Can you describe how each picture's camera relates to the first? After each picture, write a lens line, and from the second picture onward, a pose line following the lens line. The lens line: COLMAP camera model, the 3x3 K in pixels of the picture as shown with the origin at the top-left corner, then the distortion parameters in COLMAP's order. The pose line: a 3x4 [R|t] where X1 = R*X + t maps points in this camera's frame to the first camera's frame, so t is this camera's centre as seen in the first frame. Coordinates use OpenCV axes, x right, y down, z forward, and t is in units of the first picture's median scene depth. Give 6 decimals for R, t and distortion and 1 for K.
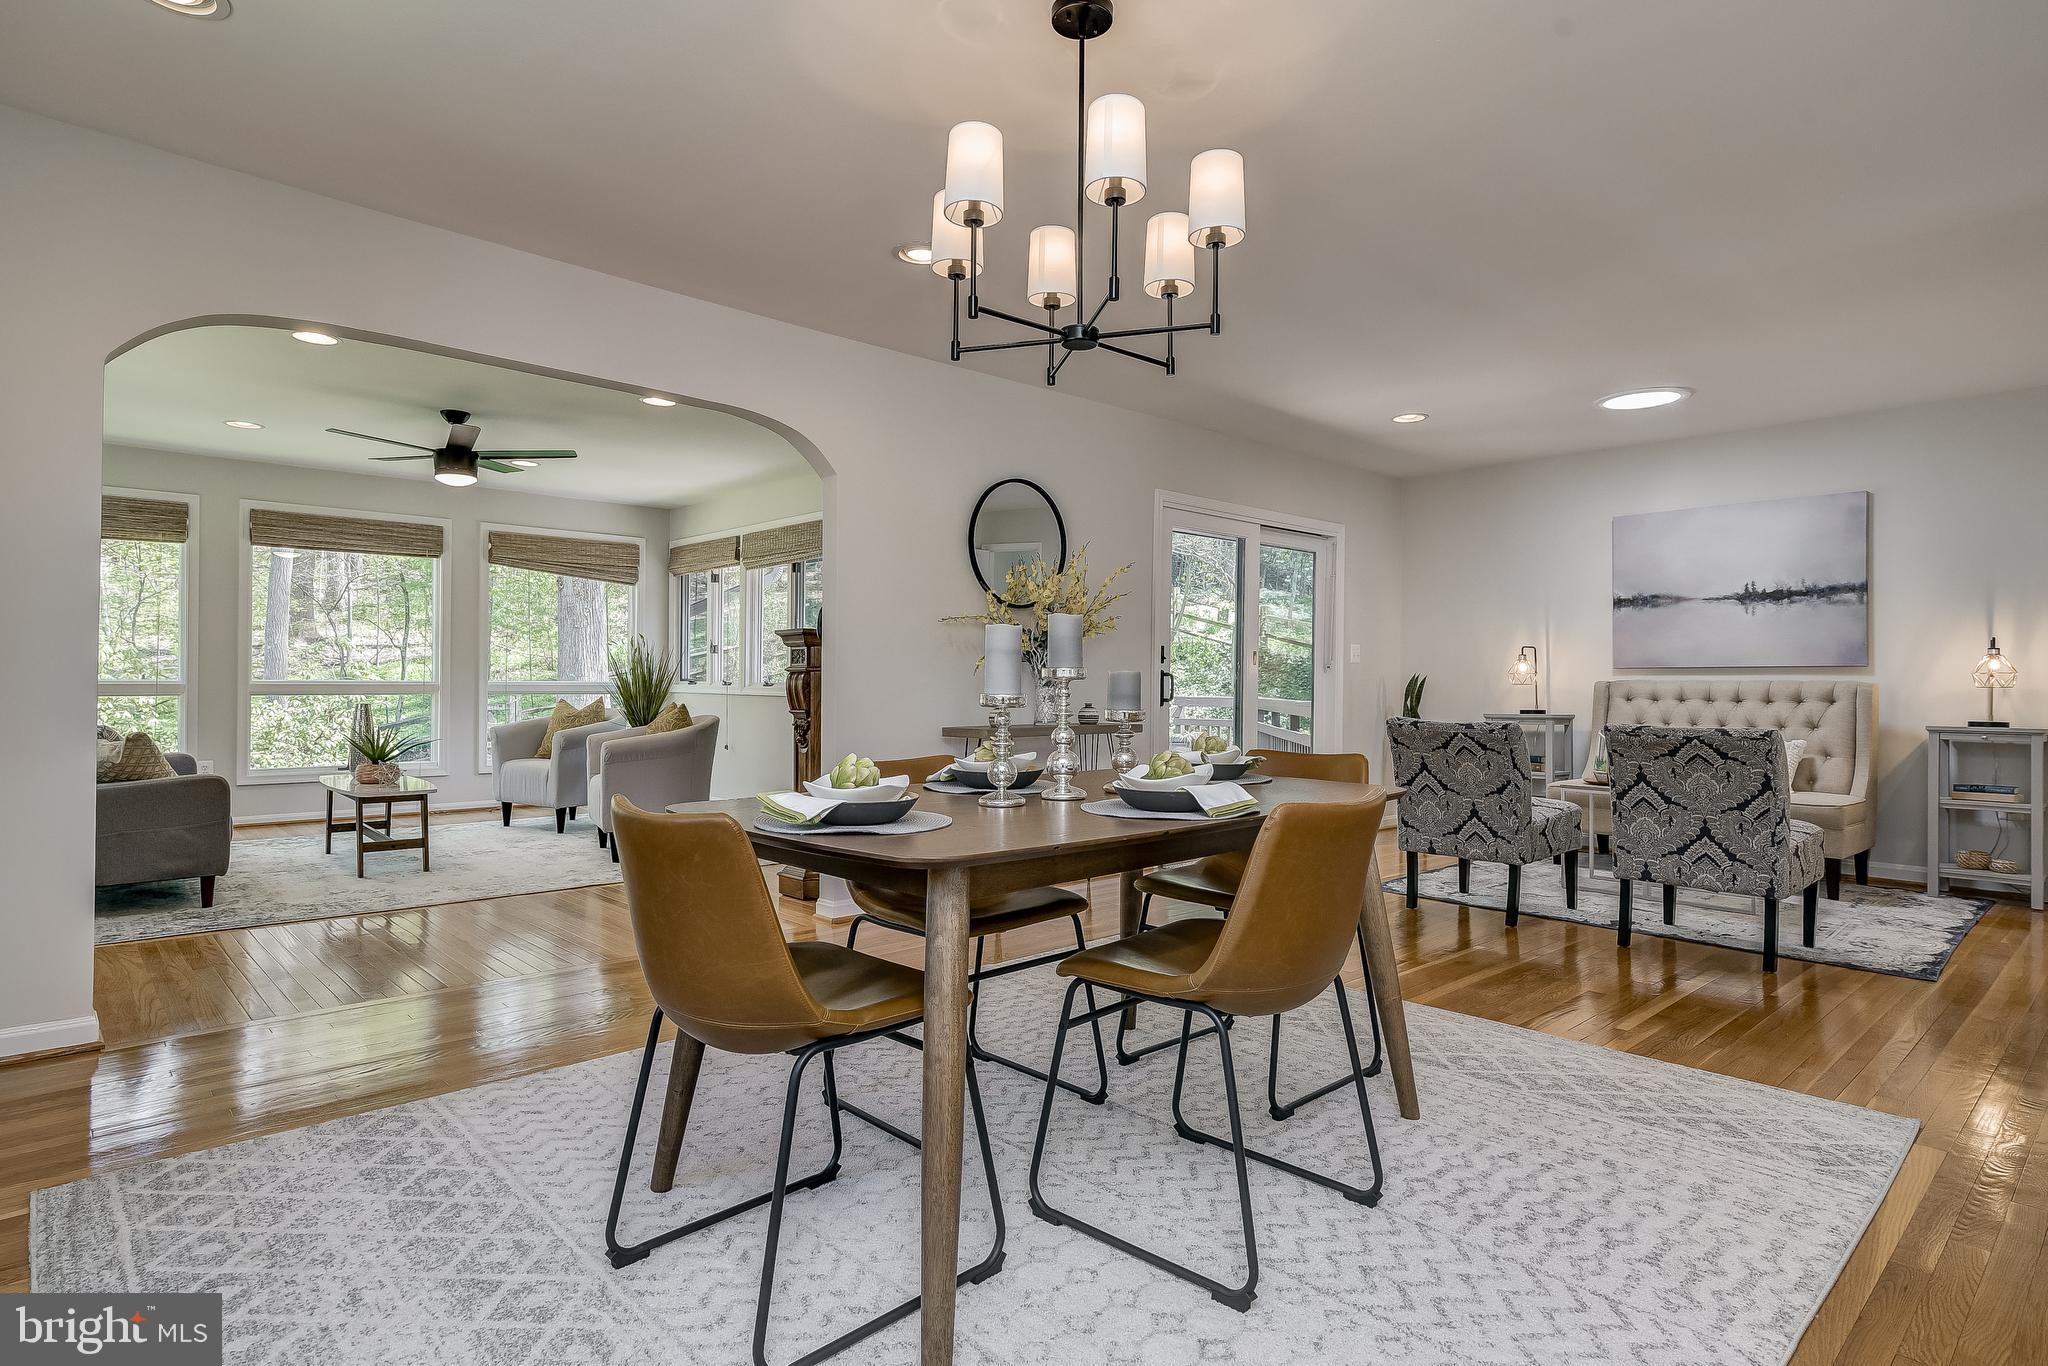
lens RADIAL K [[1077.8, 0, 1032.4], [0, 1077.8, 682.7], [0, 0, 1]] dist [0.002217, 0.000878]
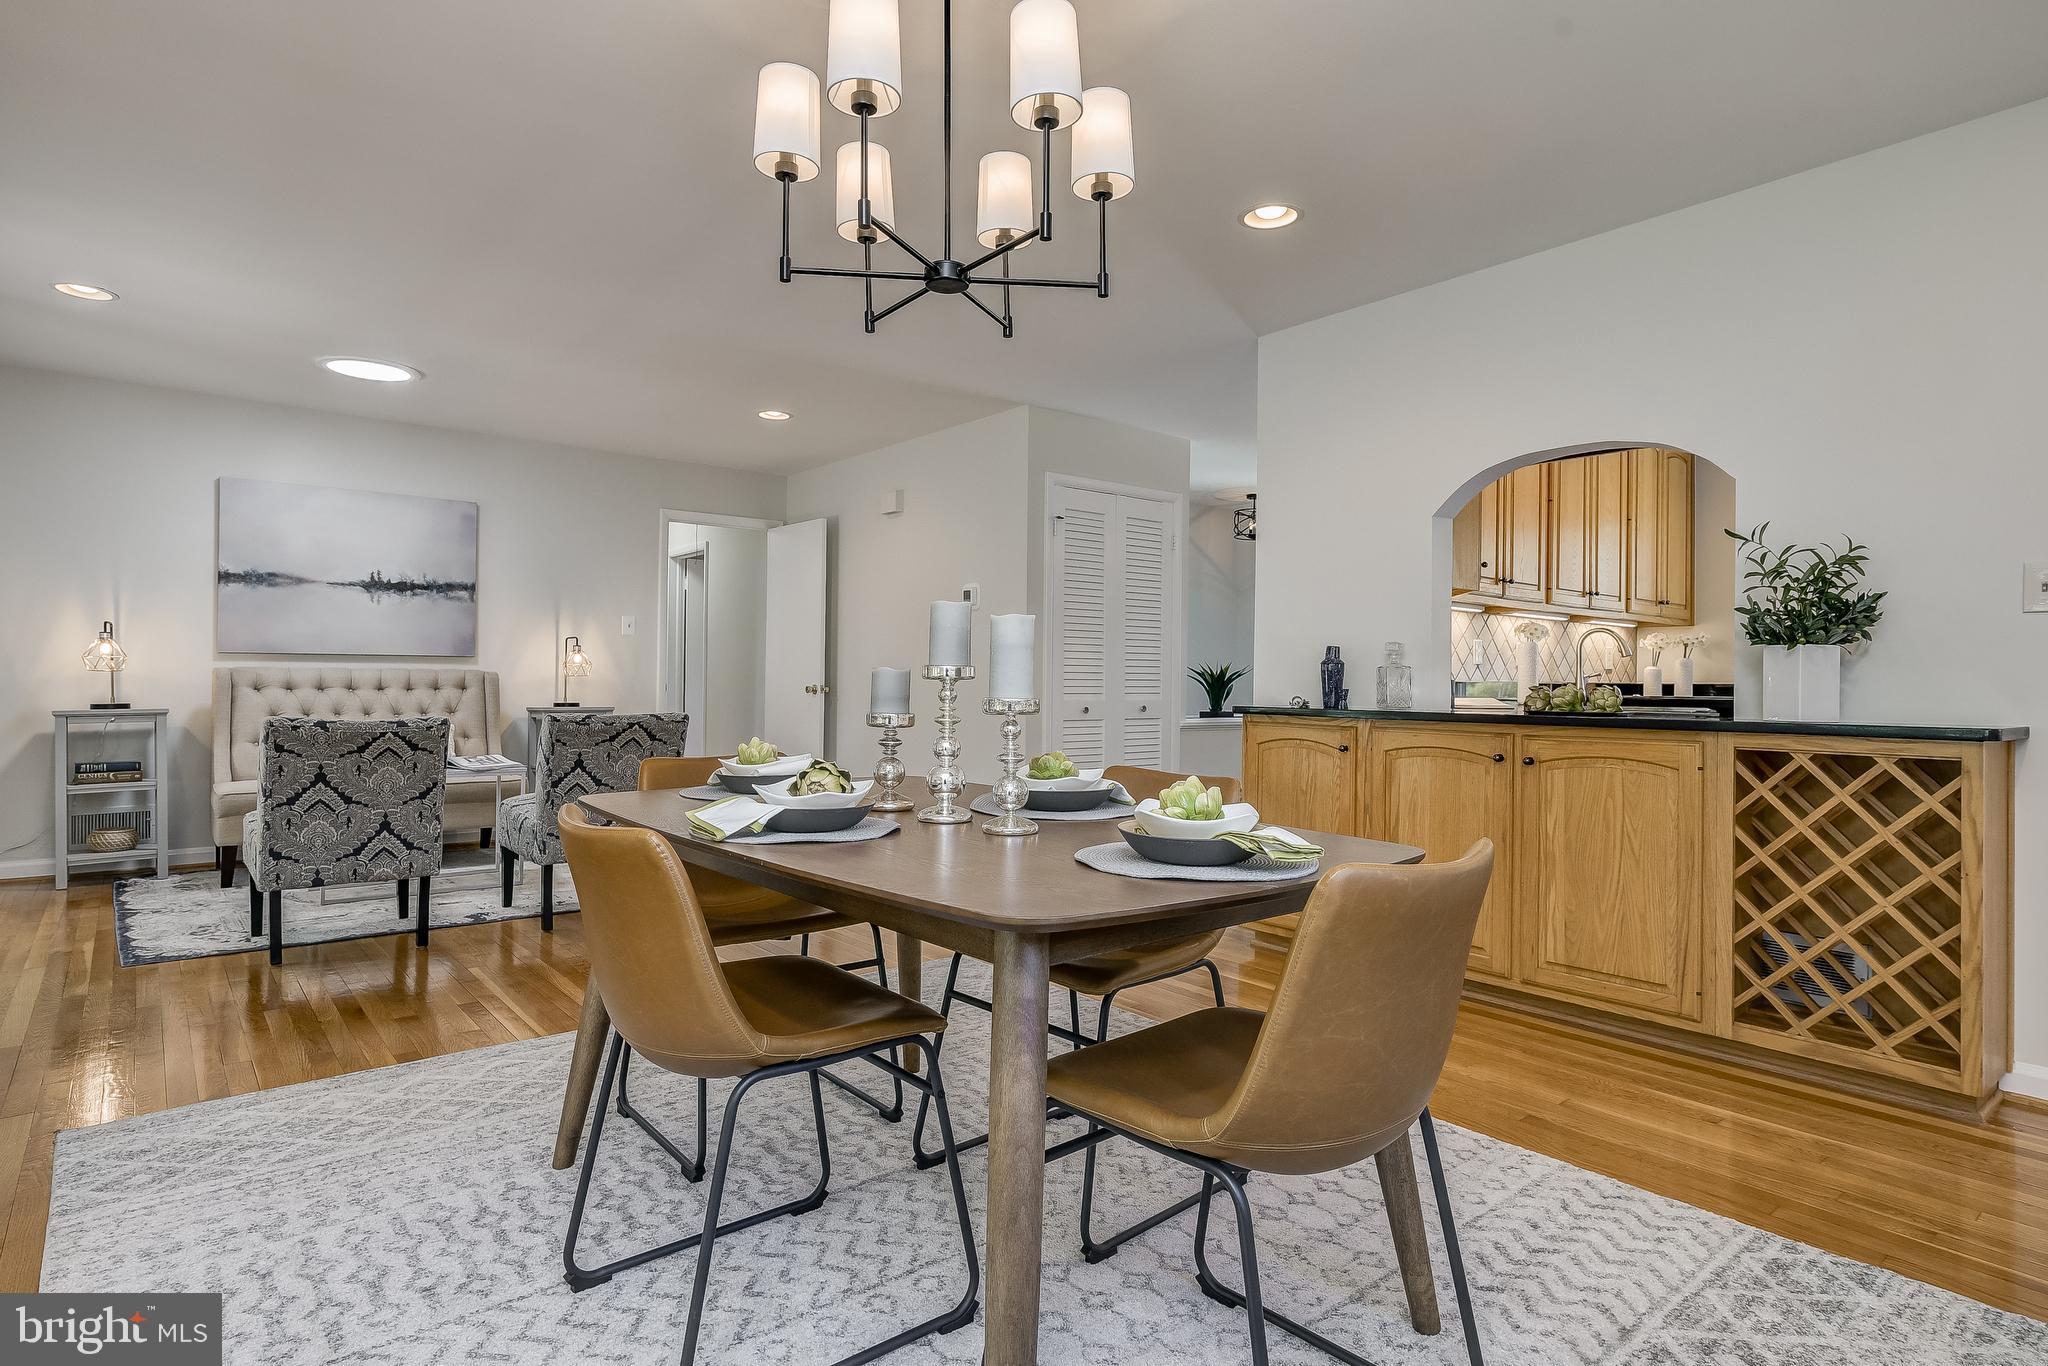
lens RADIAL K [[1077.8, 0, 1017.1], [0, 1077.8, 687.6], [0, 0, 1]] dist [0.002217, 0.000878]
pose [[0.048752, -0.012706, 0.998730, -0.332308], [-0.009096, 0.999872, 0.013165, -0.003089], [-0.998770, -0.009726, 0.048630, 0.374977]]
